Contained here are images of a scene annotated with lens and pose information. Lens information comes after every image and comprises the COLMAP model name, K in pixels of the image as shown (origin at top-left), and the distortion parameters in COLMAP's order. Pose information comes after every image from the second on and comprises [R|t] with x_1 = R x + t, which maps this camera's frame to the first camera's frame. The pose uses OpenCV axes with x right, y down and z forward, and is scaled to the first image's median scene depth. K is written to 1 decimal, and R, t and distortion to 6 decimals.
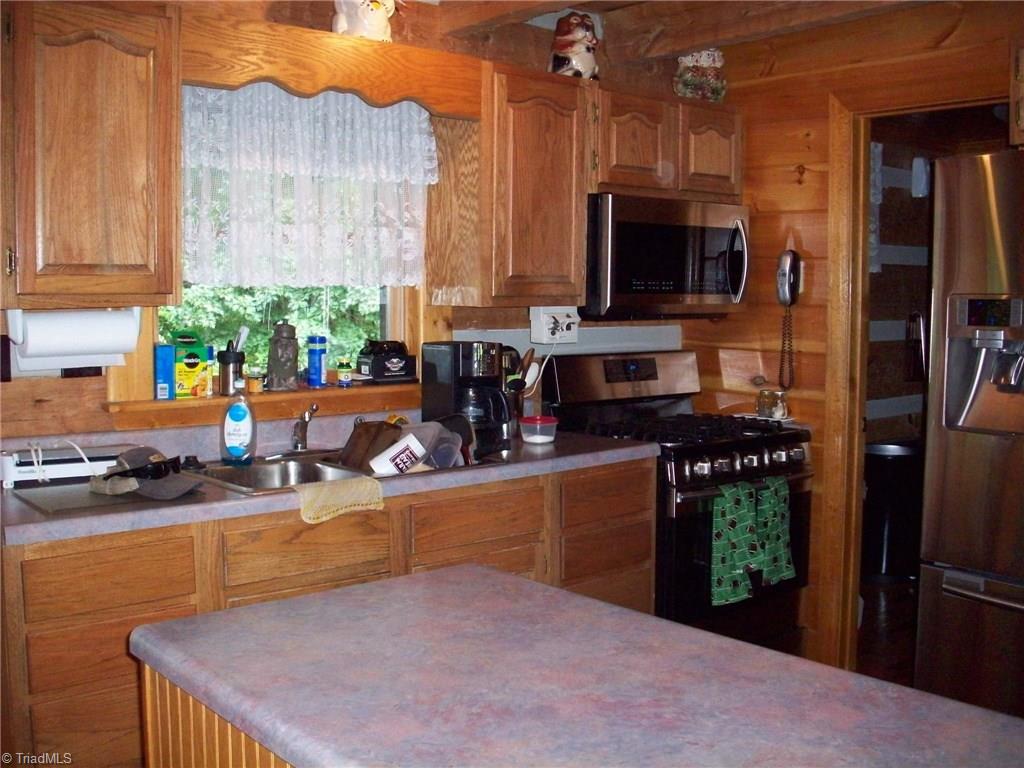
lens RADIAL K [[1048.4, 0, 512.0], [0, 1048.4, 384.0], [0, 0, 1]] dist [-0.112909, 0.001080]
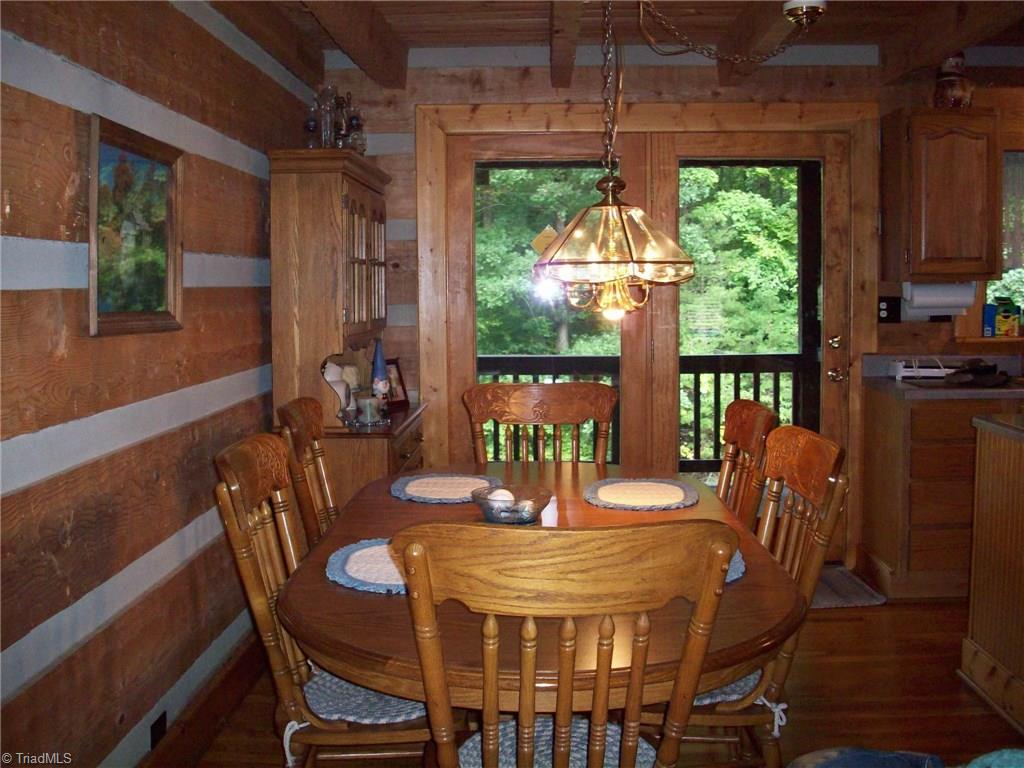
lens RADIAL K [[1048.4, 0, 512.0], [0, 1048.4, 384.0], [0, 0, 1]] dist [-0.112909, 0.001080]
pose [[0.731016, 0.045917, -0.680814, 0.253474], [-0.037255, 0.998931, 0.027369, 0.082121], [0.681343, 0.005357, 0.731945, -0.808779]]
